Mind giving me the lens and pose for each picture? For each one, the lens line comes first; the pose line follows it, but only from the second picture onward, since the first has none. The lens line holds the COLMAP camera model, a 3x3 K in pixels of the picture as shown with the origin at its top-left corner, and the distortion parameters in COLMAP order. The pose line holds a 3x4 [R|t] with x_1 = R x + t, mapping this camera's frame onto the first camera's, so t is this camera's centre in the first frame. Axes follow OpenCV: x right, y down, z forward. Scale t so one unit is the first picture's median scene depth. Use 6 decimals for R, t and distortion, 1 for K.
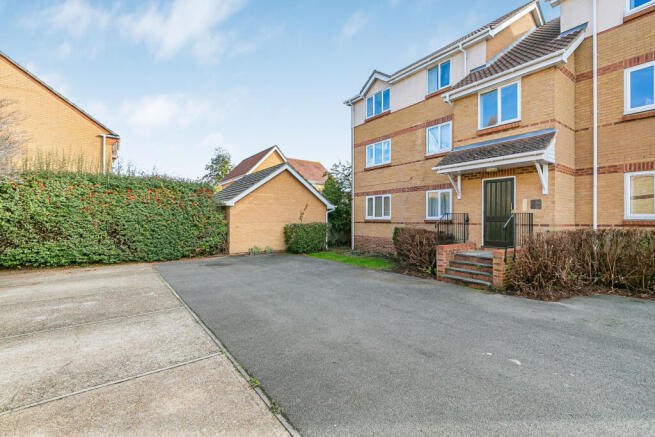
lens RADIAL K [[288.5, 0, 324.1], [0, 288.5, 220.3], [0, 0, 1]] dist [-0.003730, 0.000200]
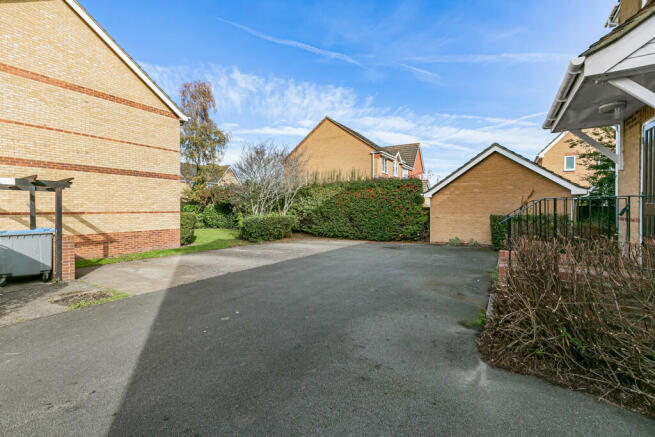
lens RADIAL K [[288.5, 0, 324.0], [0, 288.5, 212.2], [0, 0, 1]] dist [-0.003730, 0.000200]
pose [[0.376662, 0.006006, -0.926331, 0.572875], [0.000712, 0.999977, 0.006773, -0.002873], [0.926351, -0.003211, 0.376649, 0.252885]]
